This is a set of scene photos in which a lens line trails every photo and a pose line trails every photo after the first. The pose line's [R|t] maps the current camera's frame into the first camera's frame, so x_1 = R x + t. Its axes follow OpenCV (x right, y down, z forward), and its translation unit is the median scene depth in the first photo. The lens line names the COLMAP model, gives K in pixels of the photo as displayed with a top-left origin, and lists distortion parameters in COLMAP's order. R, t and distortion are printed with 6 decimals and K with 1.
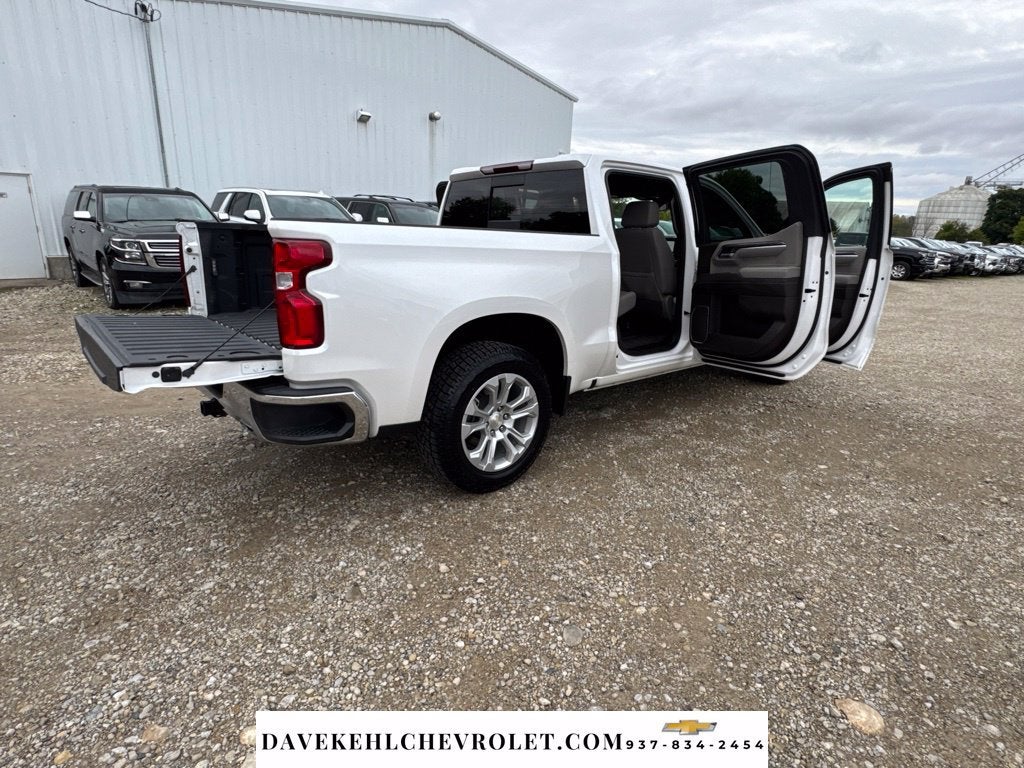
lens RADIAL K [[546.0, 0, 515.4], [0, 546.0, 381.0], [0, 0, 1]] dist [-0.003322, -0.000698]
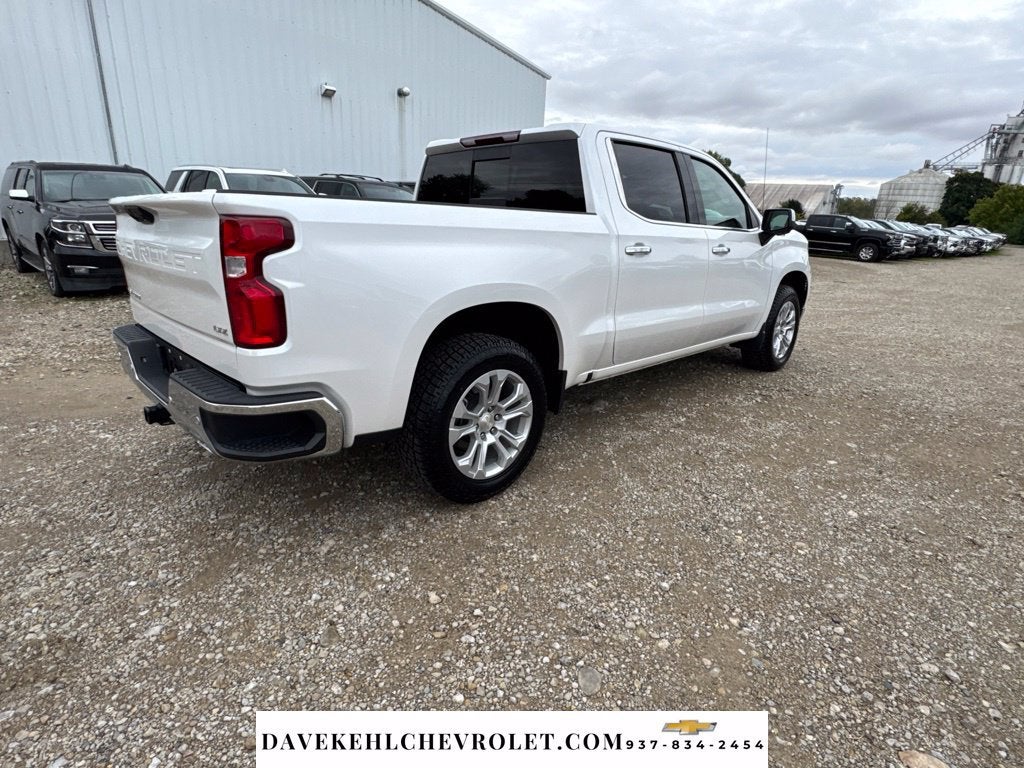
lens RADIAL K [[546.0, 0, 515.4], [0, 546.0, 381.0], [0, 0, 1]] dist [-0.003322, -0.000698]
pose [[0.998723, -0.014238, 0.048478, -0.035970], [0.012782, 0.999461, 0.030229, -0.025055], [-0.048883, -0.029571, 0.998367, 0.125544]]
